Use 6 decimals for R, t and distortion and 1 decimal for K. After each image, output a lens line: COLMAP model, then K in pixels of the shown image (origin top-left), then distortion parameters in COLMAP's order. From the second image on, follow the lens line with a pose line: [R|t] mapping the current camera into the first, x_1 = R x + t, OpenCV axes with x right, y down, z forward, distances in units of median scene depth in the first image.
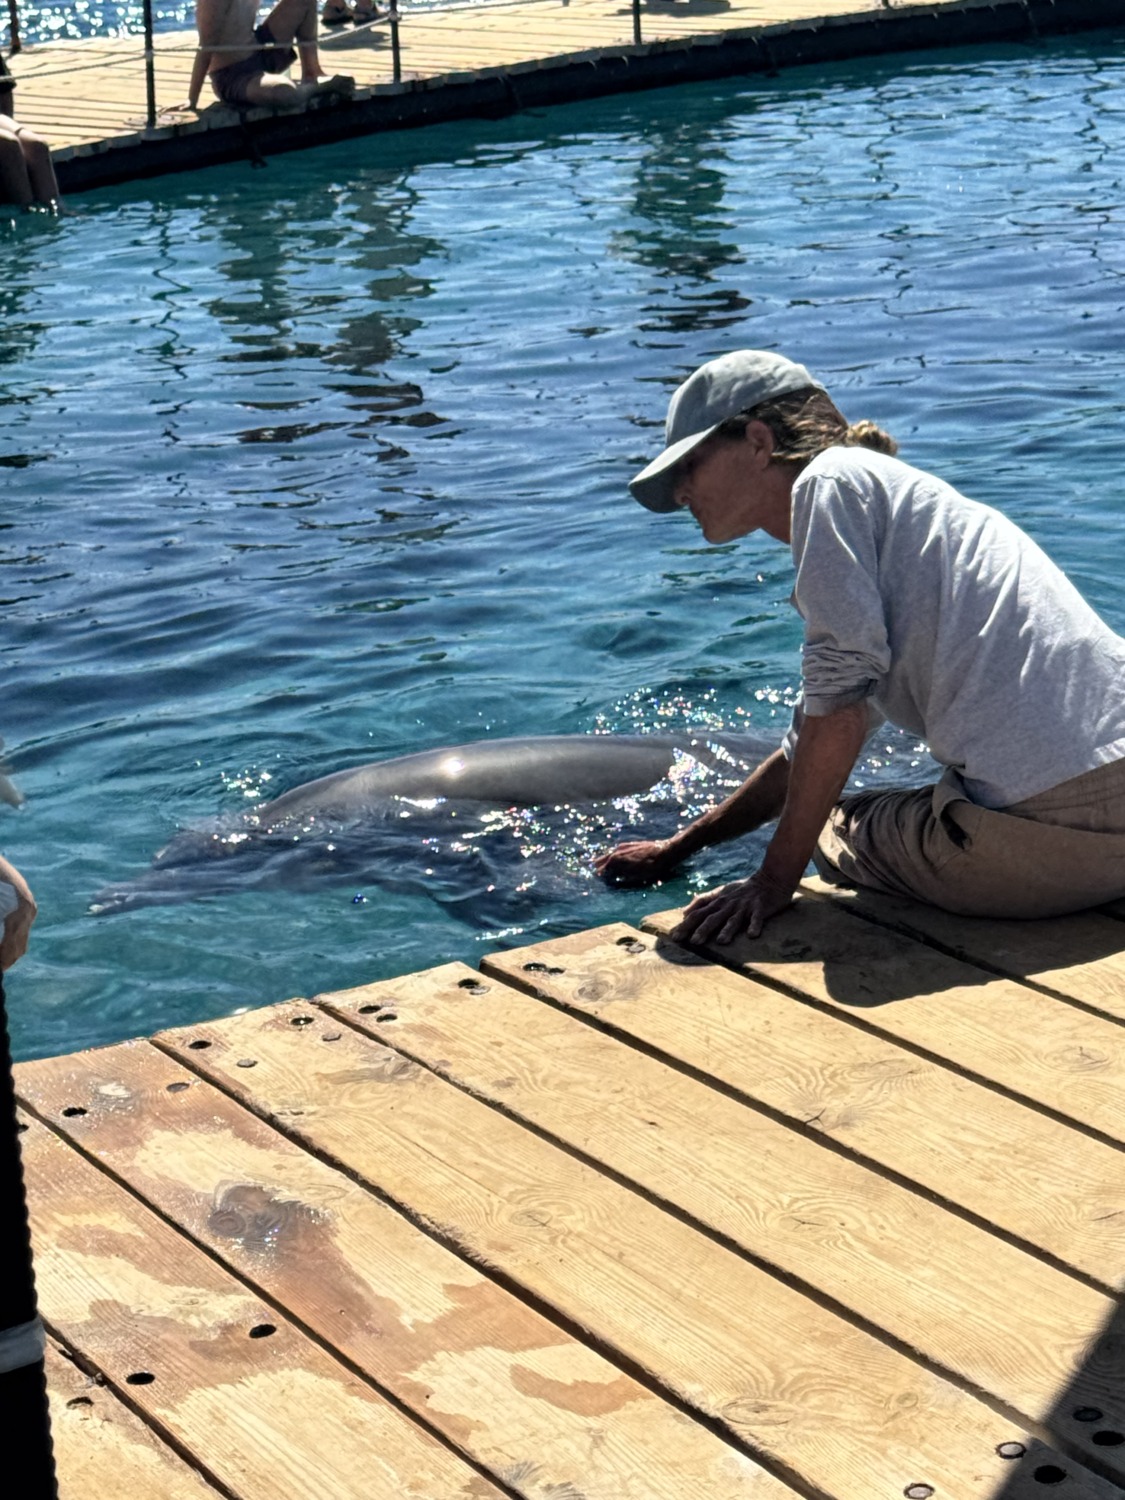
lens RADIAL K [[3489.1, 0, 562.5], [0, 3489.1, 750.0], [0, 0, 1]] dist [-0.111315, -0.417298]
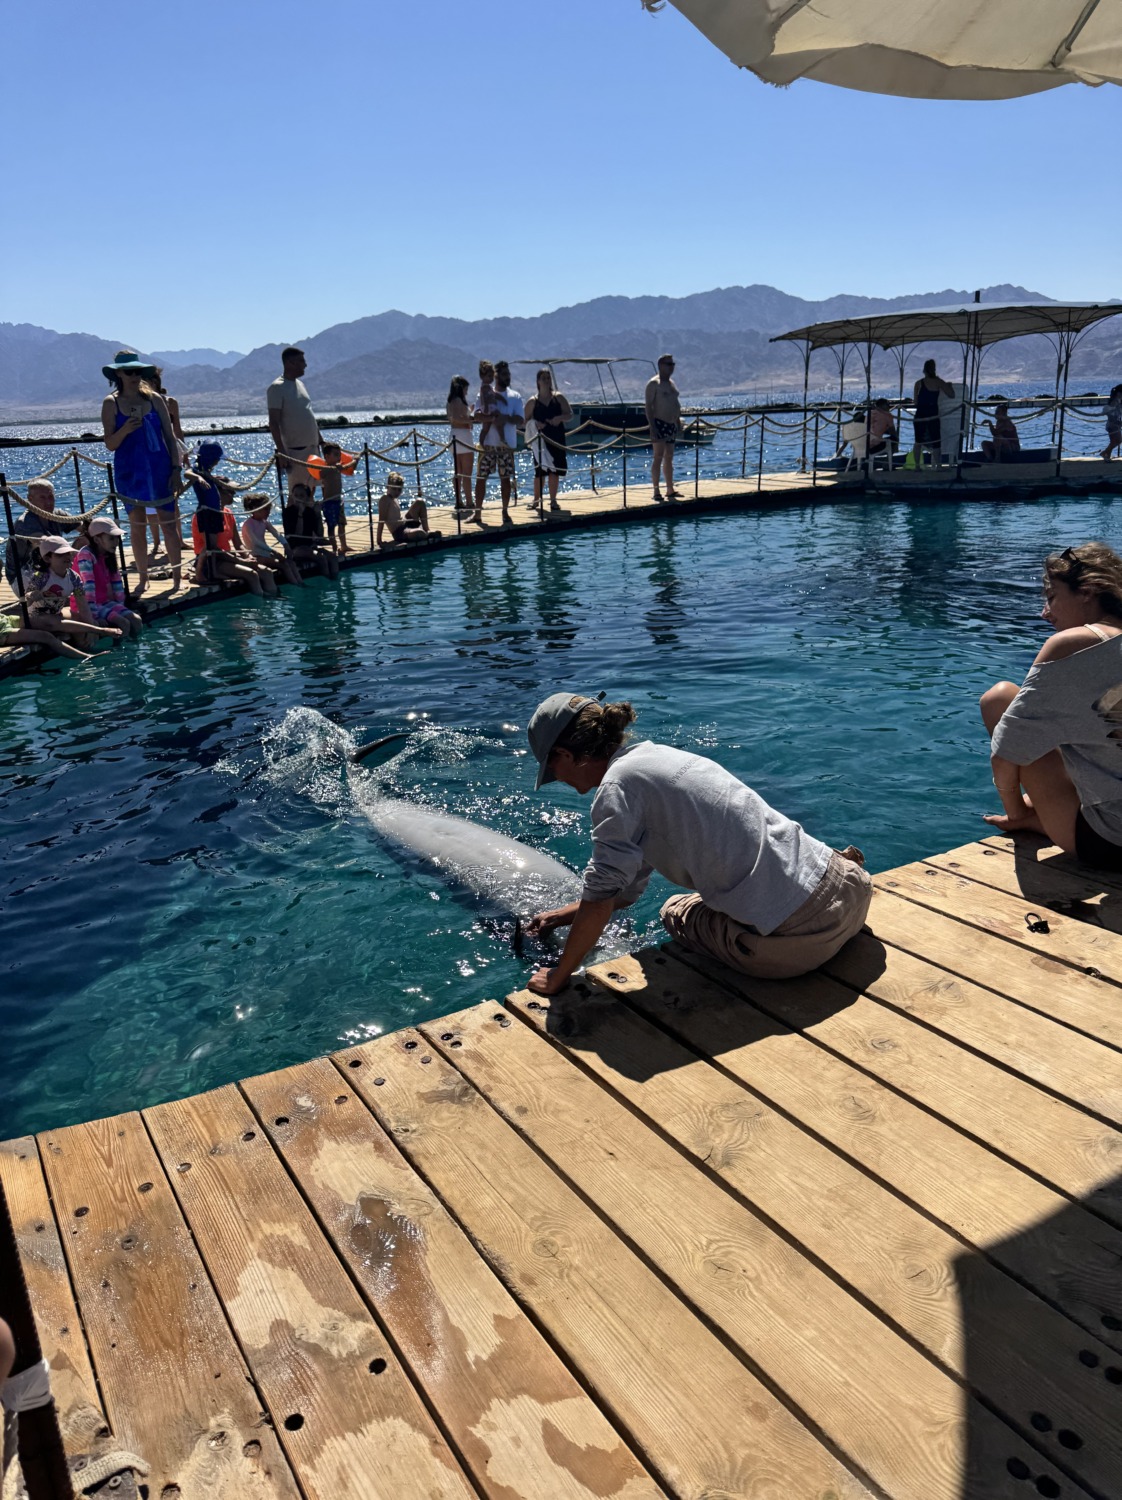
lens RADIAL K [[1050.0, 0, 561.0], [0, 1050.0, 750.0], [0, 0, 1]] dist [-0.087679, 0.000673]
pose [[0.998879, -0.007299, 0.046776, -0.020965], [0.006451, 0.999812, 0.018260, -0.098978], [-0.046900, -0.017938, 0.998739, 0.482083]]
